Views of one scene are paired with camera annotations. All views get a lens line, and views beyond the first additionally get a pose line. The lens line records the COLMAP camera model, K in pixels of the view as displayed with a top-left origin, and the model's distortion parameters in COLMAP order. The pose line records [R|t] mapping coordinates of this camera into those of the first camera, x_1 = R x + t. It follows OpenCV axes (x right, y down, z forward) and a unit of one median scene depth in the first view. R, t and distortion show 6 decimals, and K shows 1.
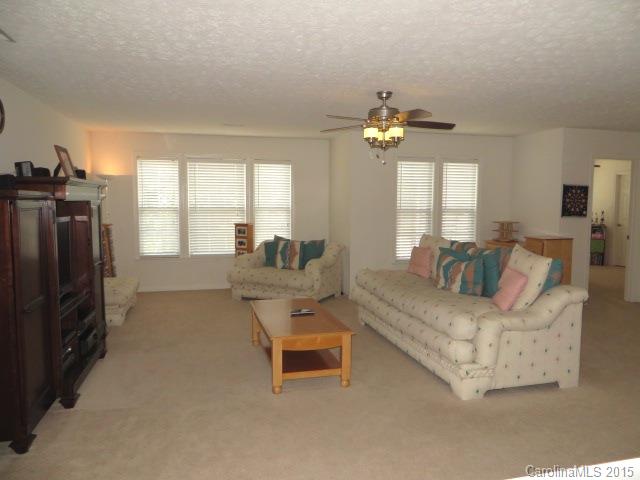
lens RADIAL K [[483.4, 0, 320.0], [0, 483.4, 240.0], [0, 0, 1]] dist [-0.000417, 0.000033]
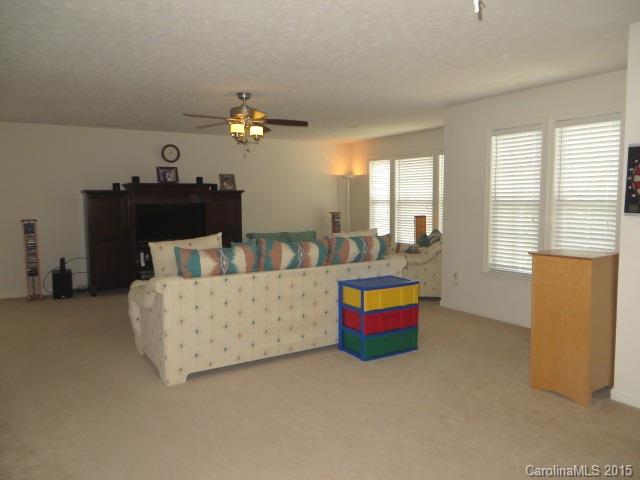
lens RADIAL K [[483.4, 0, 320.0], [0, 483.4, 240.0], [0, 0, 1]] dist [-0.000417, 0.000033]
pose [[0.332394, 0.072928, -0.940317, 0.770294], [-0.070645, 0.996130, 0.052284, -0.023405], [0.940491, 0.049050, 0.336260, 0.498678]]
